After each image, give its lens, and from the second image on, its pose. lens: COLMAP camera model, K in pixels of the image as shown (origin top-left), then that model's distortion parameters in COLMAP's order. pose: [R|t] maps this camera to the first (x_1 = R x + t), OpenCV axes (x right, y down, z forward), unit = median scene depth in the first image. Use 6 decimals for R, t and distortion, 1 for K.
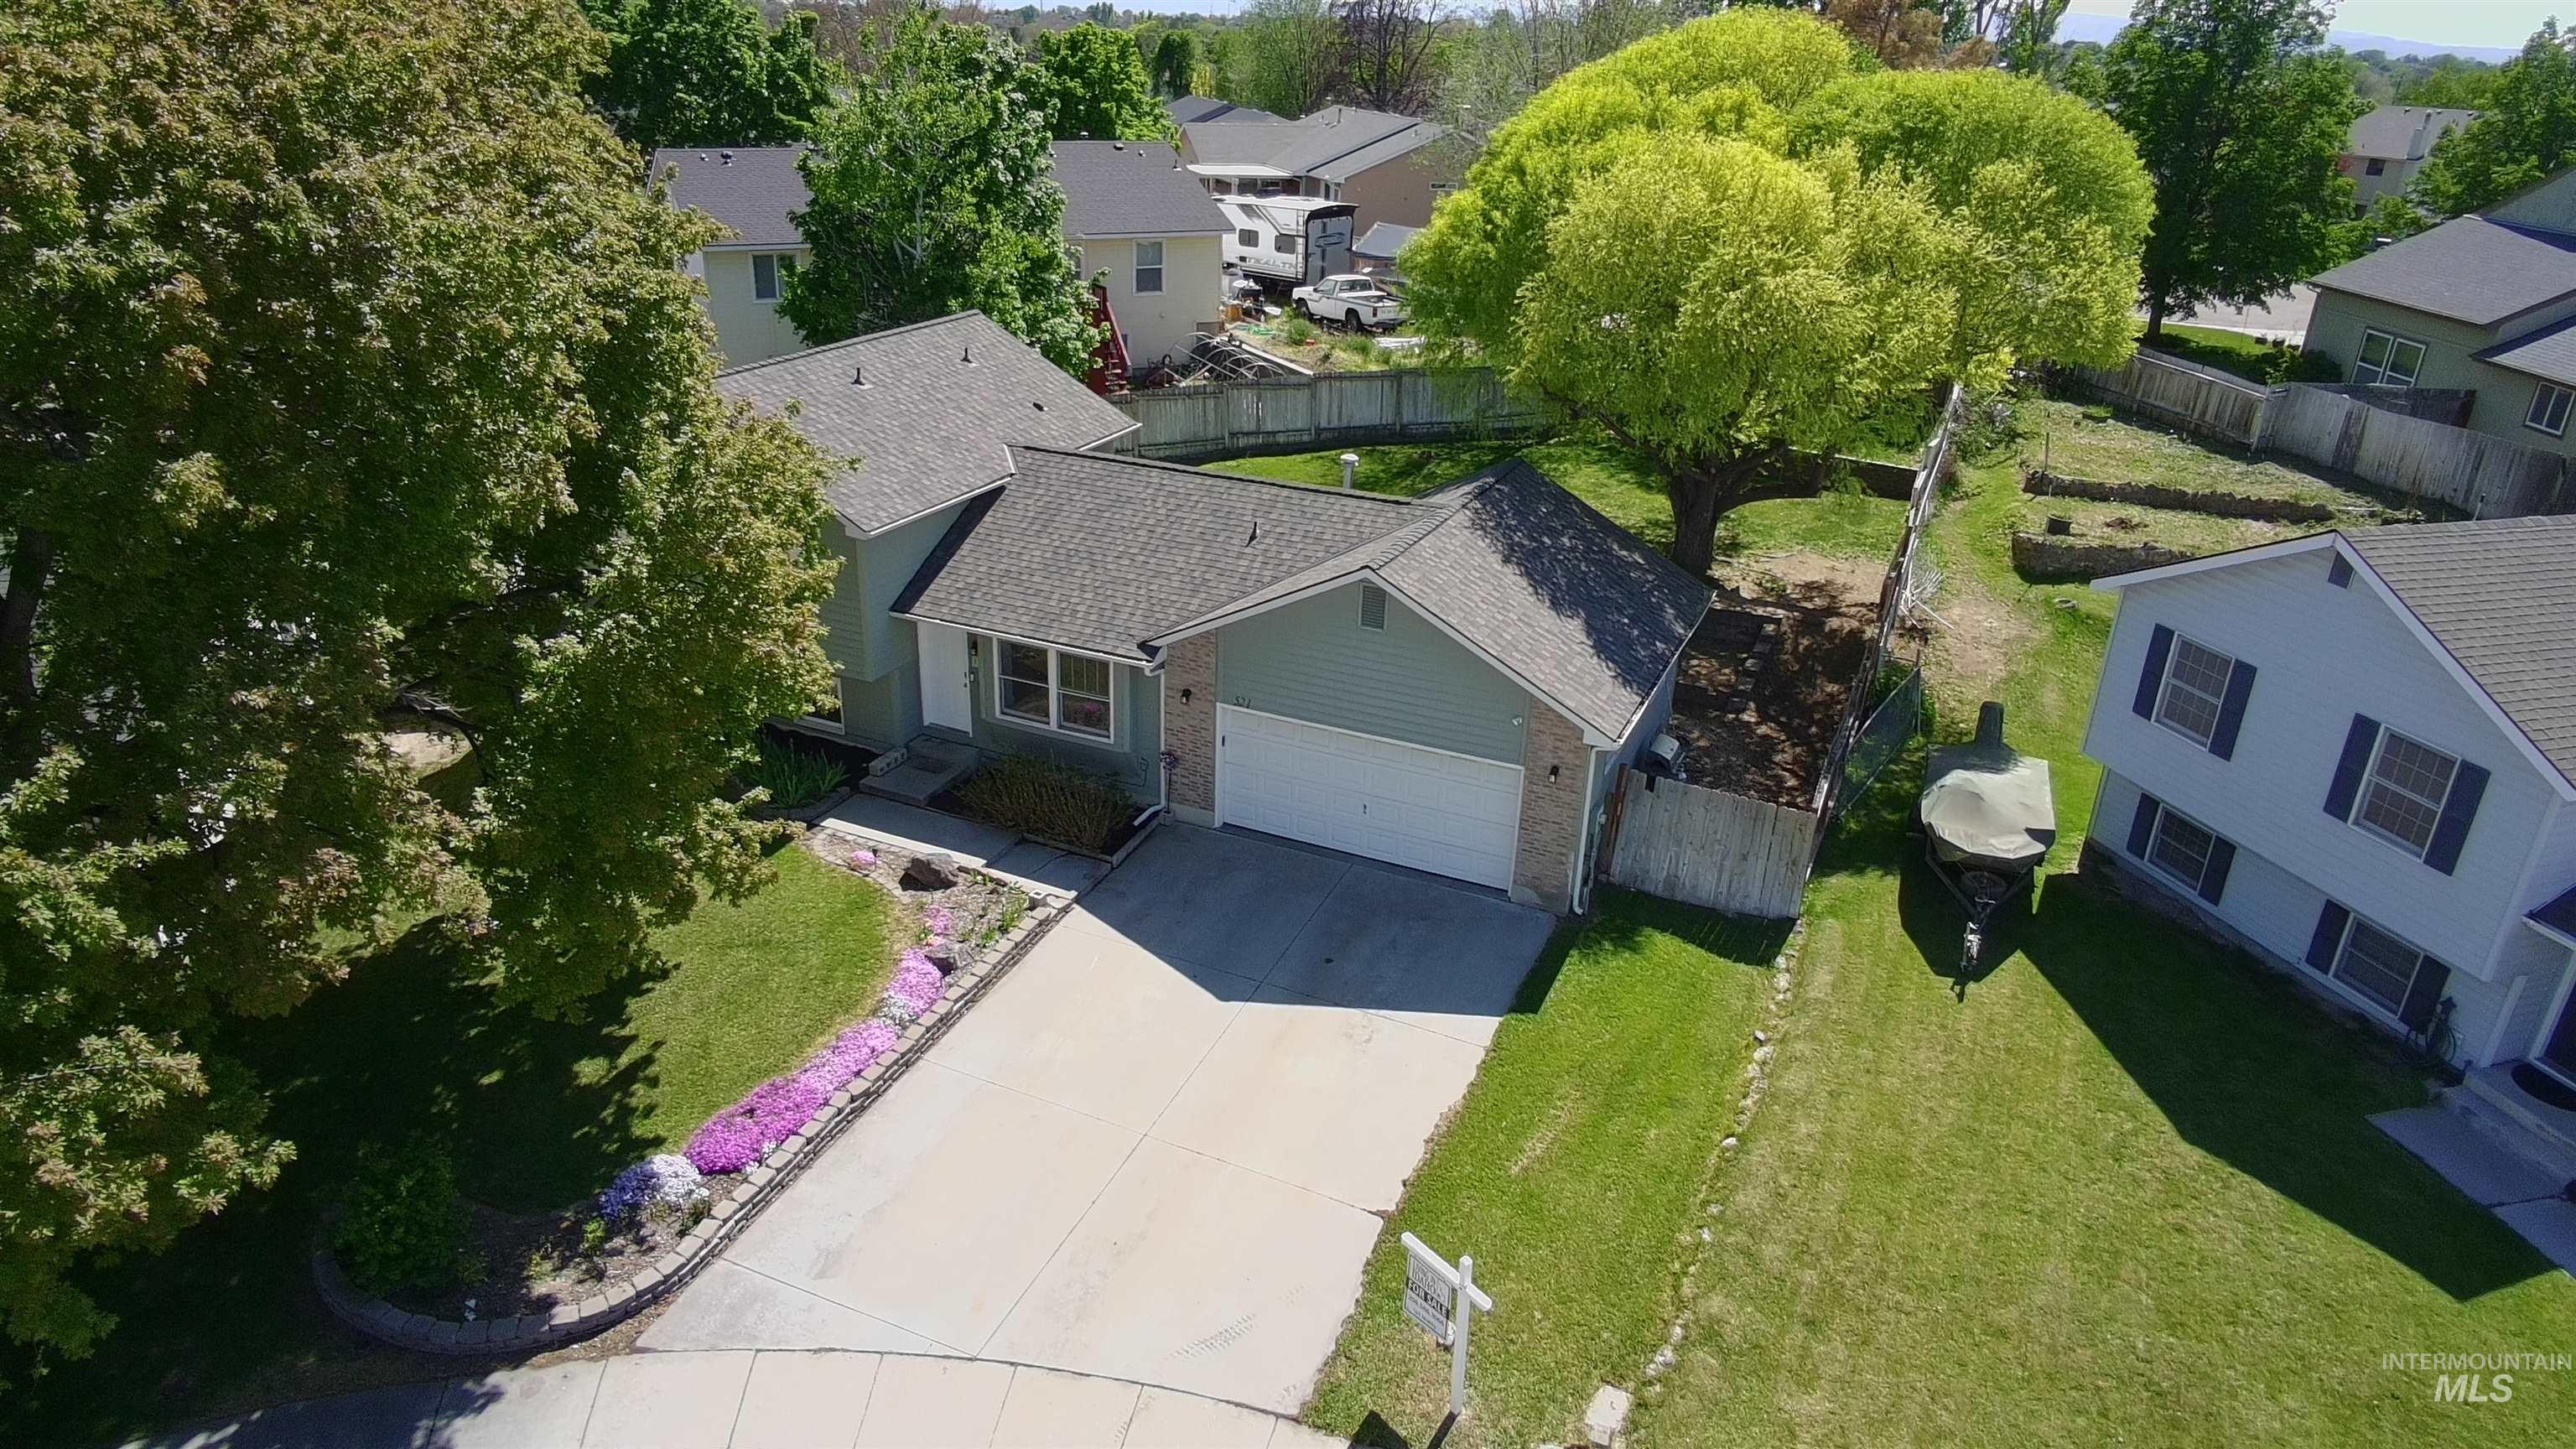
lens RADIAL K [[1564.3, 0, 1286.7], [0, 1564.3, 719.8], [0, 0, 1]] dist [-0.038625, 0.018697]
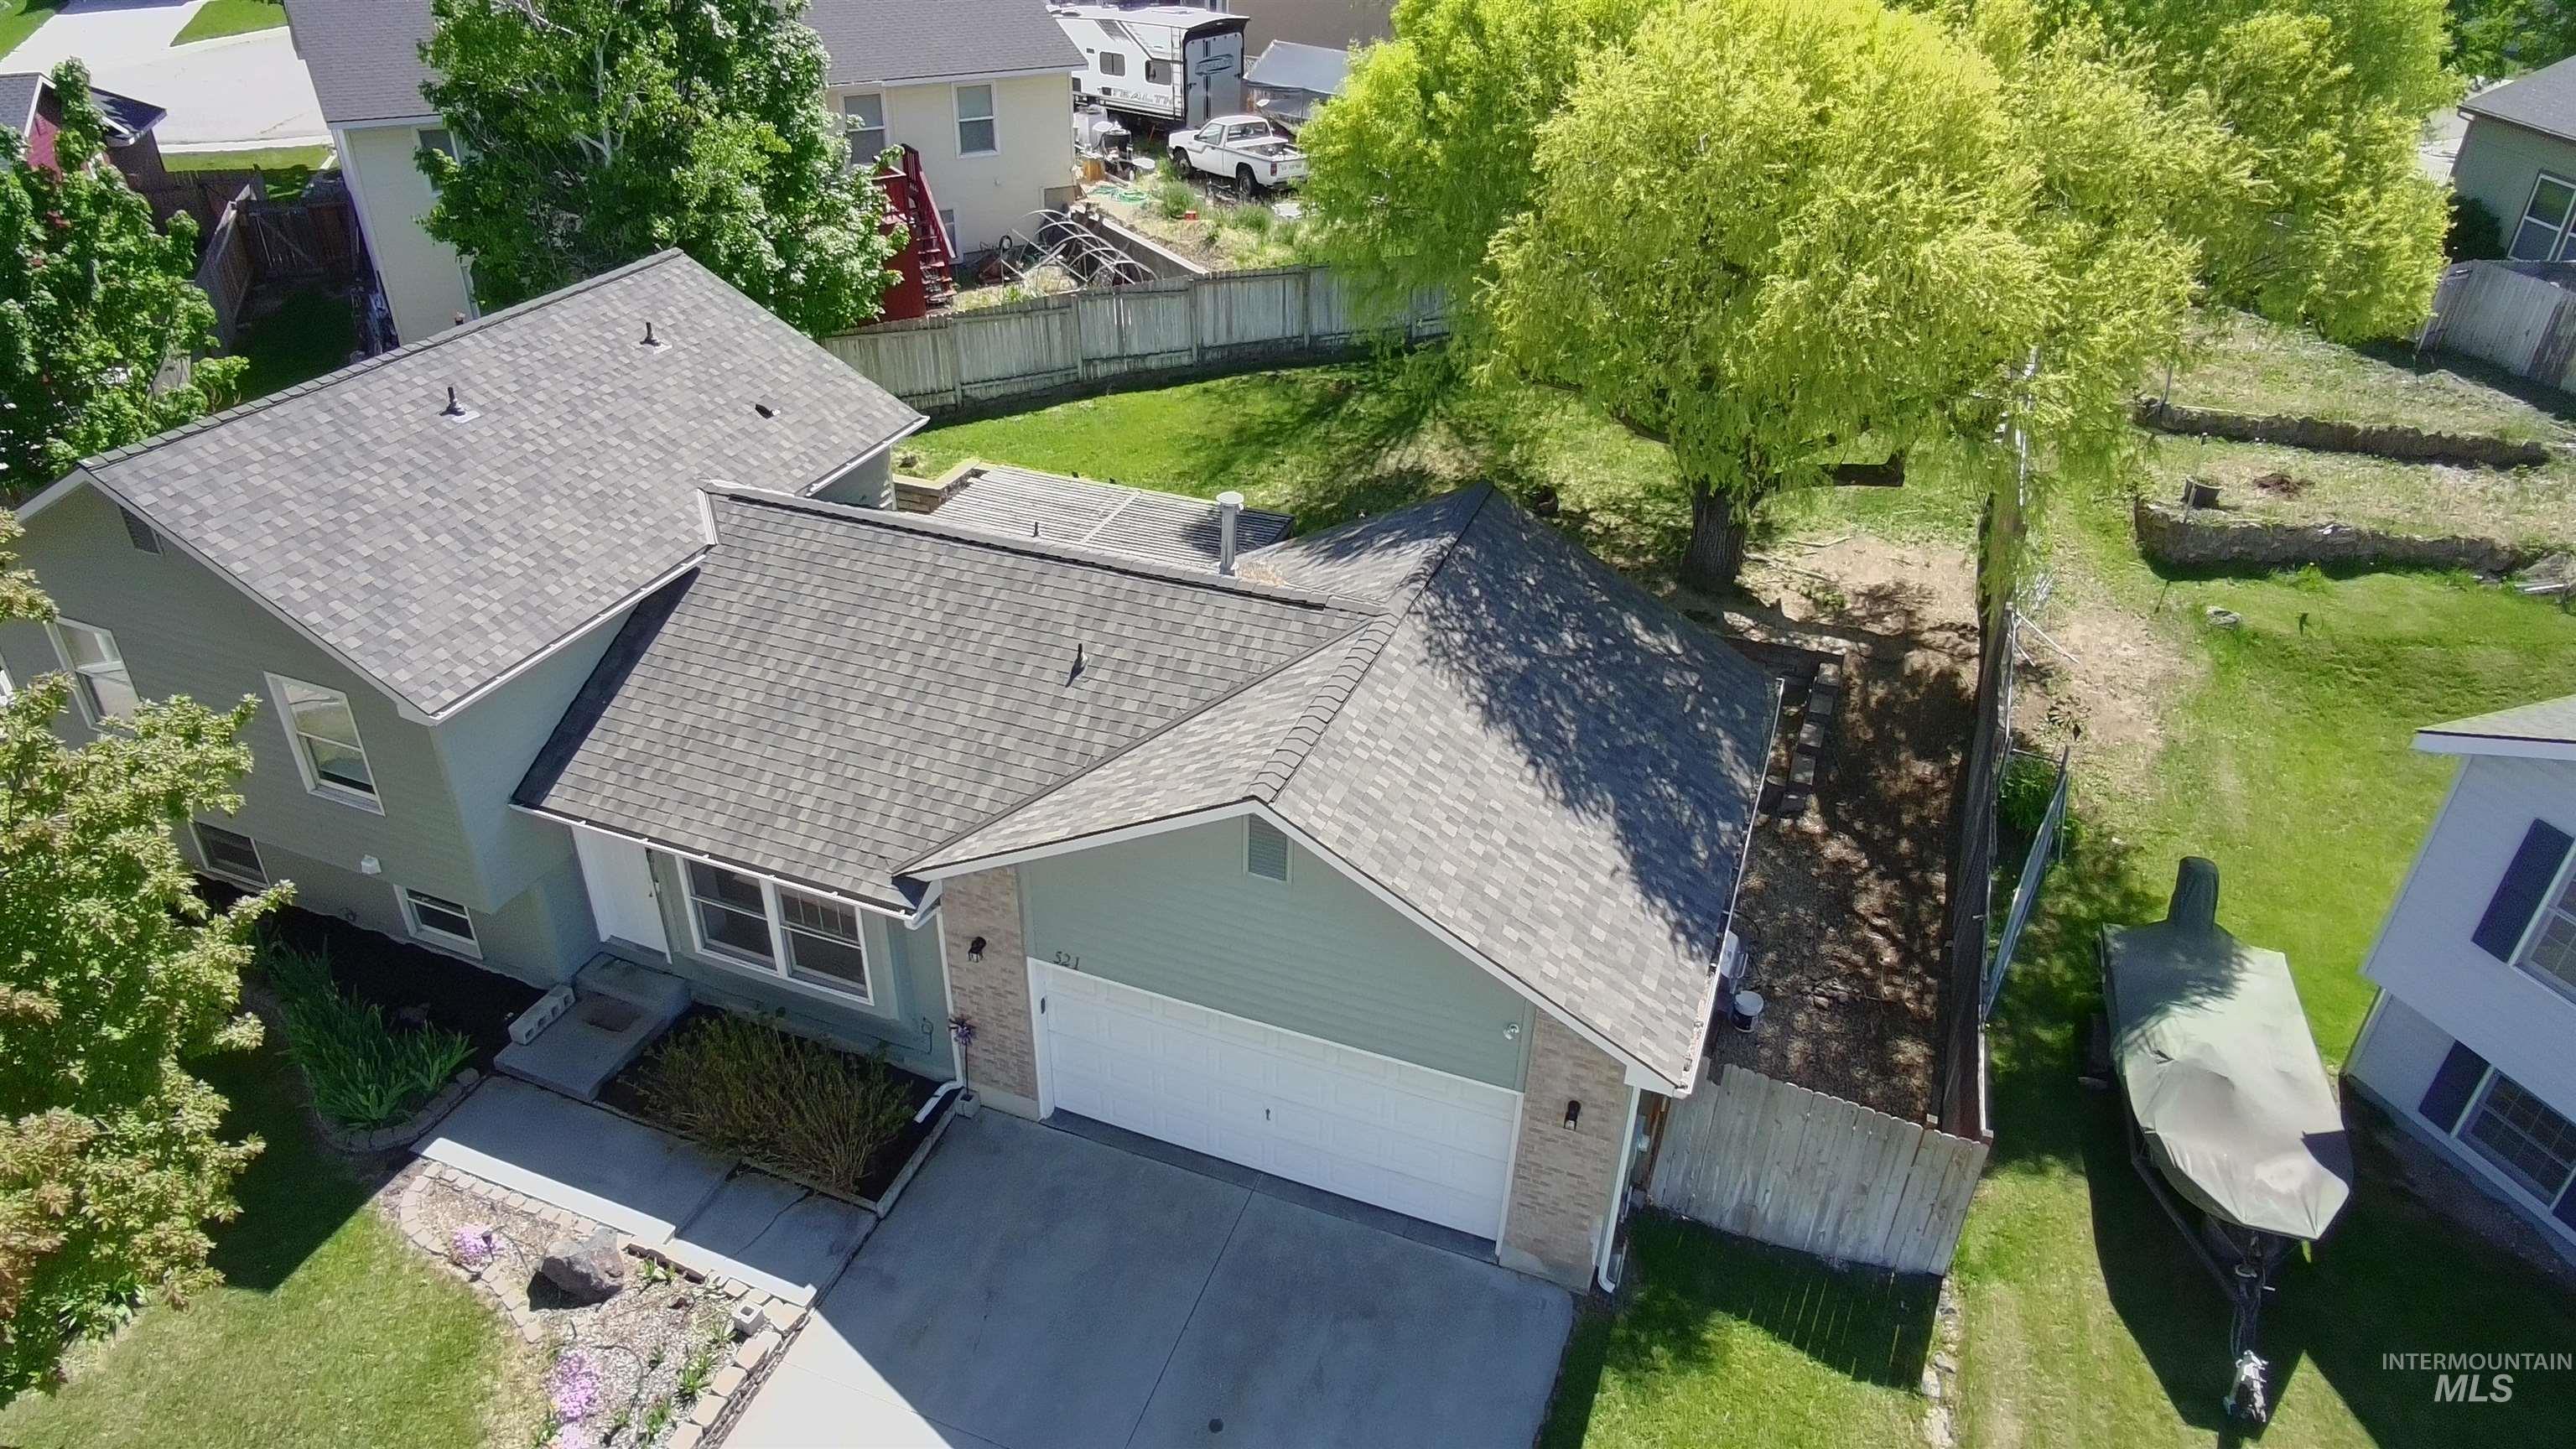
lens RADIAL K [[1564.3, 0, 1277.7], [0, 1564.3, 728.9], [0, 0, 1]] dist [-0.038625, 0.018697]
pose [[0.998437, -0.040703, 0.038296, 0.032735], [0.035022, 0.989697, 0.138831, -0.171321], [-0.043553, -0.137273, 0.989575, 0.358051]]
